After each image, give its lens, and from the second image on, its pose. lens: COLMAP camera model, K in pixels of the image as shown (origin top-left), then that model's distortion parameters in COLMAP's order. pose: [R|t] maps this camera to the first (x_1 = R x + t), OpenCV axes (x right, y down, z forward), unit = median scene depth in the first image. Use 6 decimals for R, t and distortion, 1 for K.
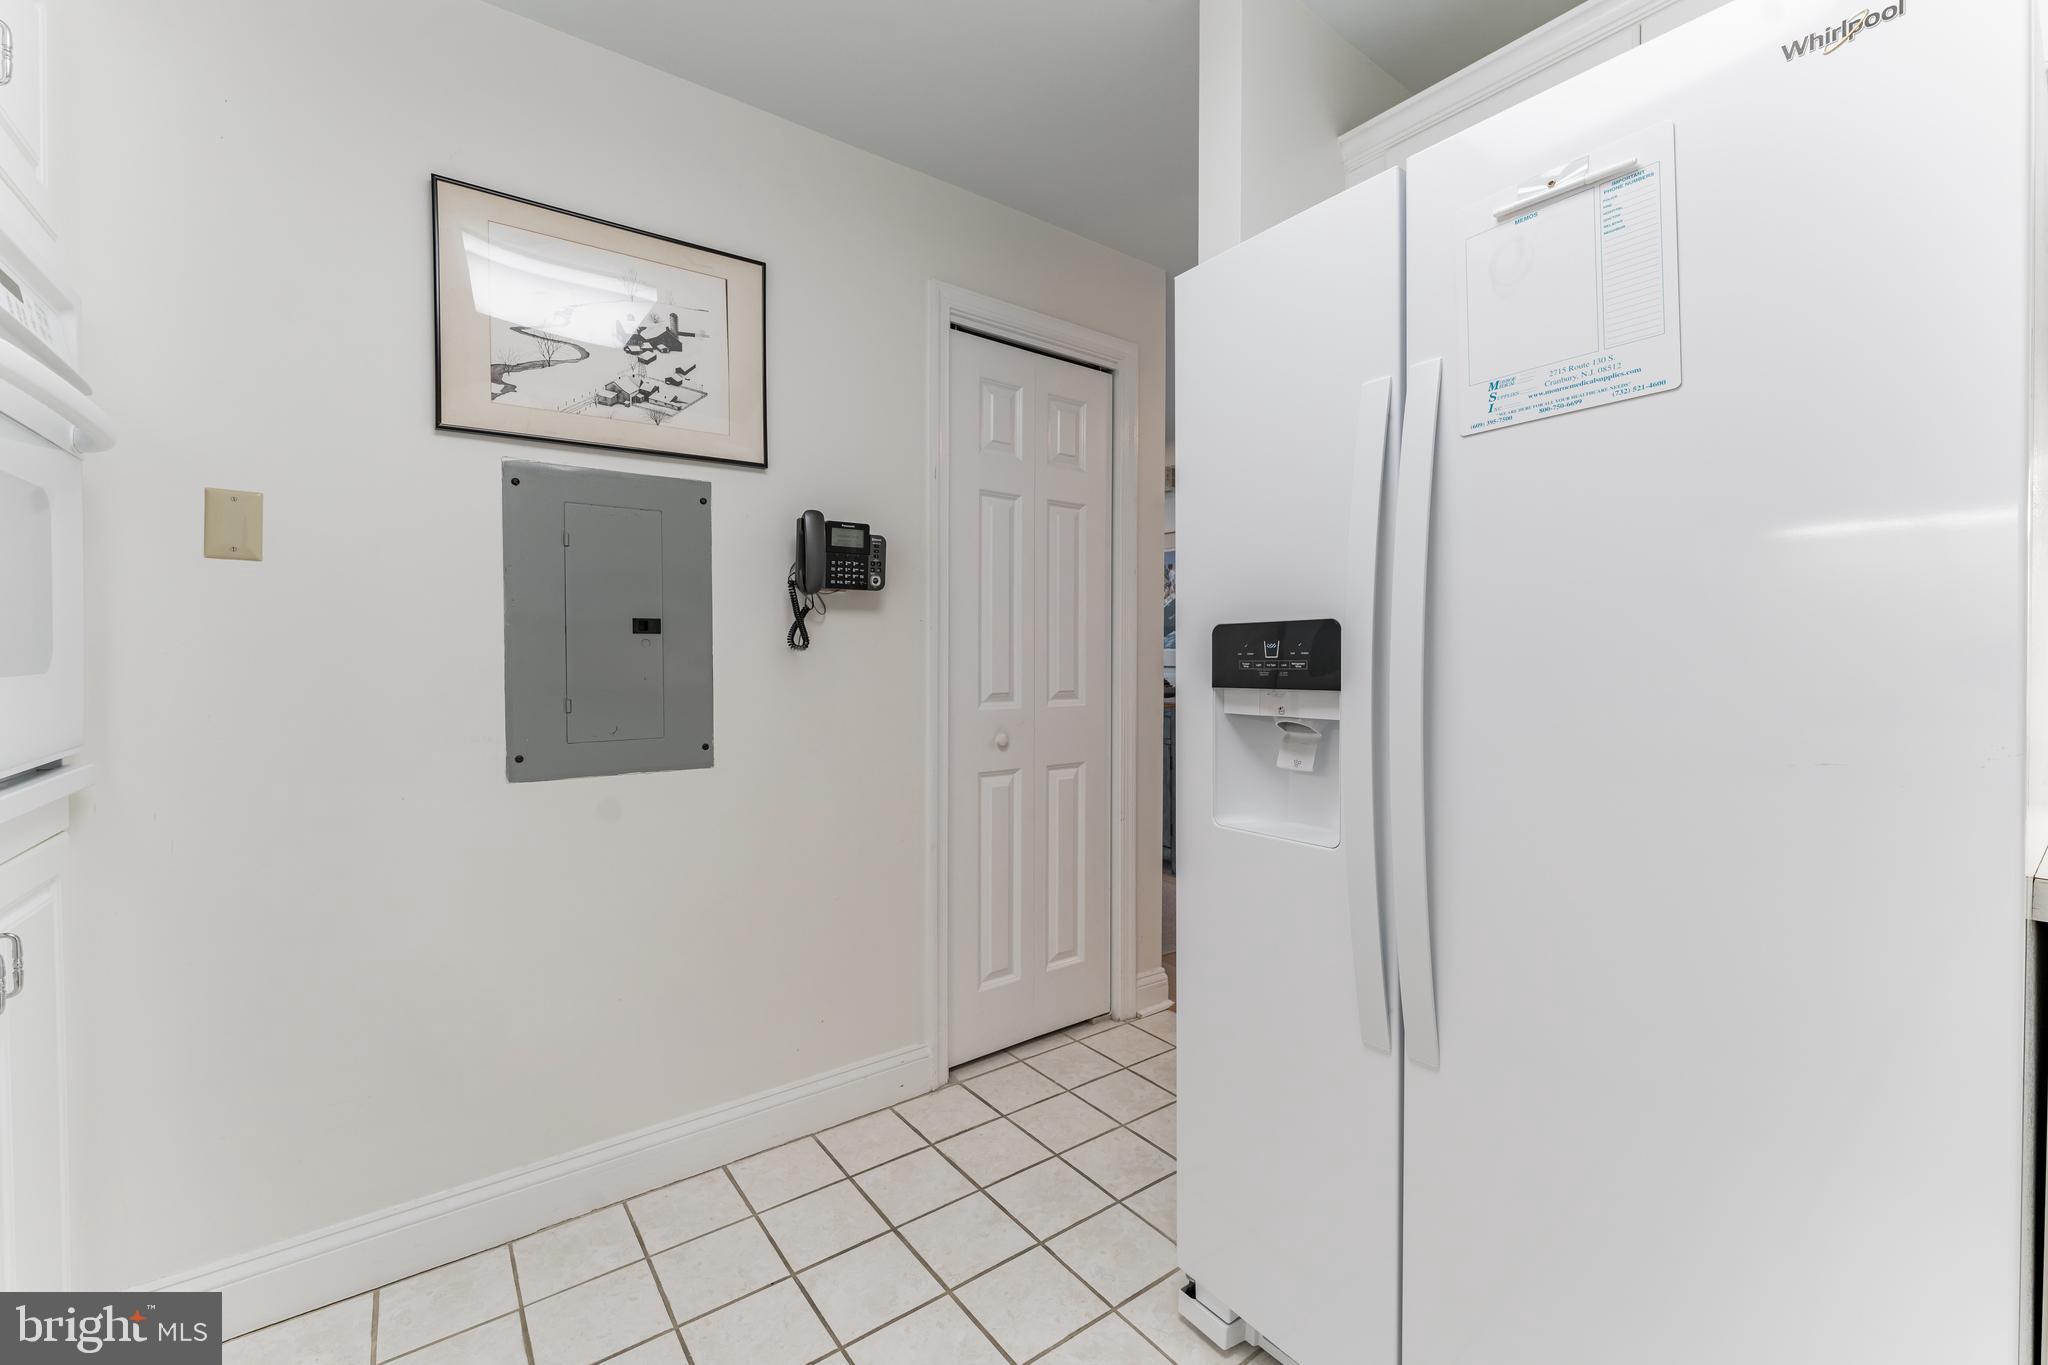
lens RADIAL K [[845.7, 0, 1022.7], [0, 845.7, 666.5], [0, 0, 1]] dist [-0.001211, -0.000053]
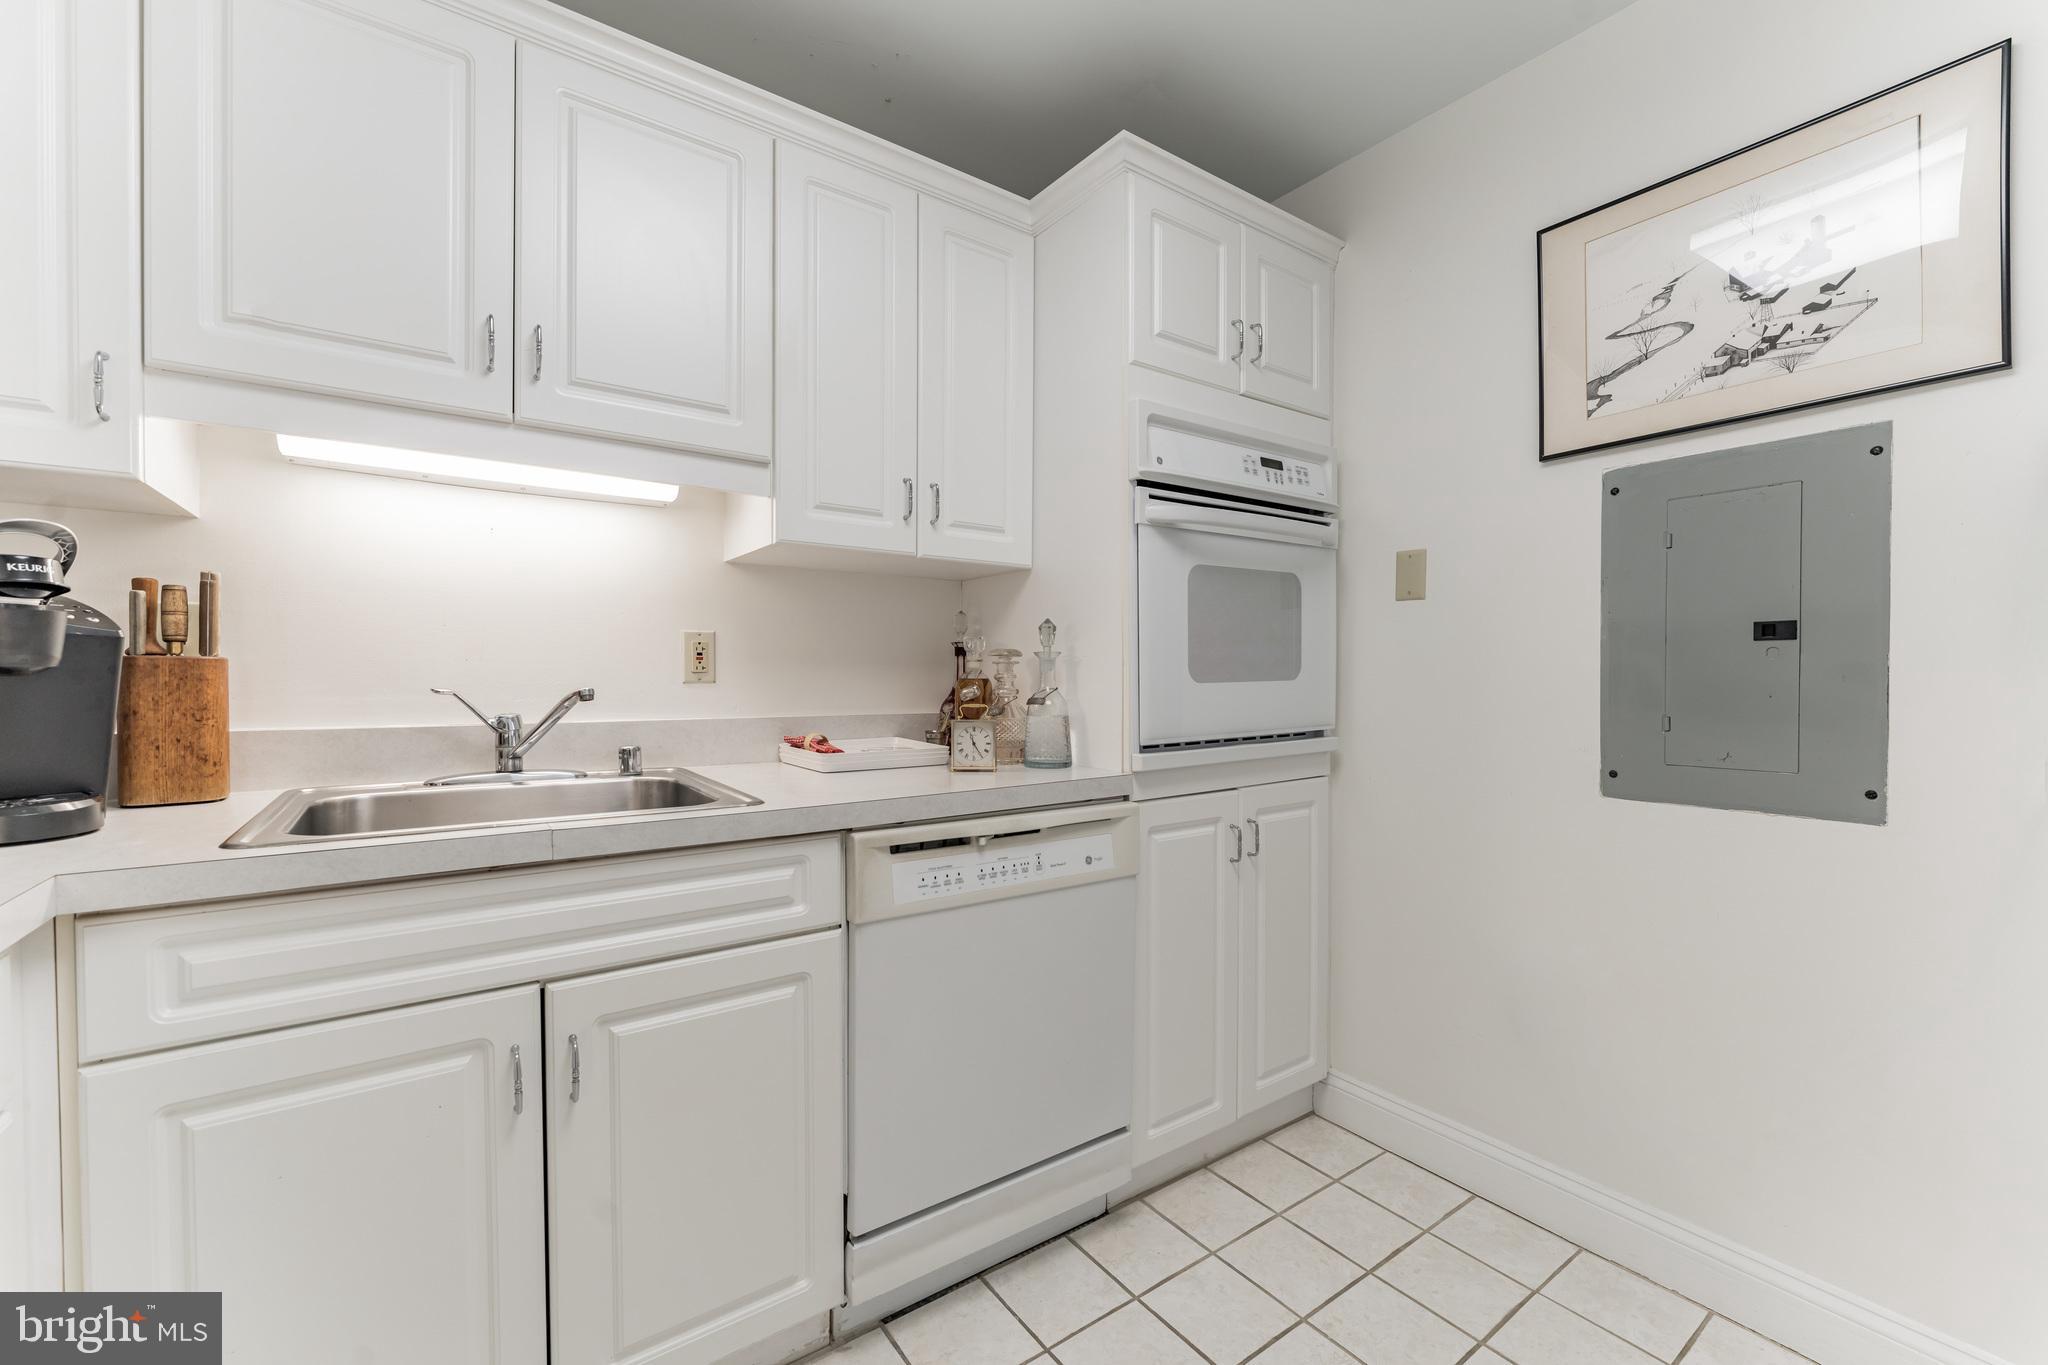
lens RADIAL K [[839.8, 0, 1024.0], [0, 839.8, 682.5], [0, 0, 1]] dist [-0.001046, -0.000044]
pose [[-0.016432, 0.012615, -0.999785, 0.374363], [-0.008661, 0.999881, 0.012759, -0.003028], [0.999827, 0.008868, -0.016321, 0.319336]]
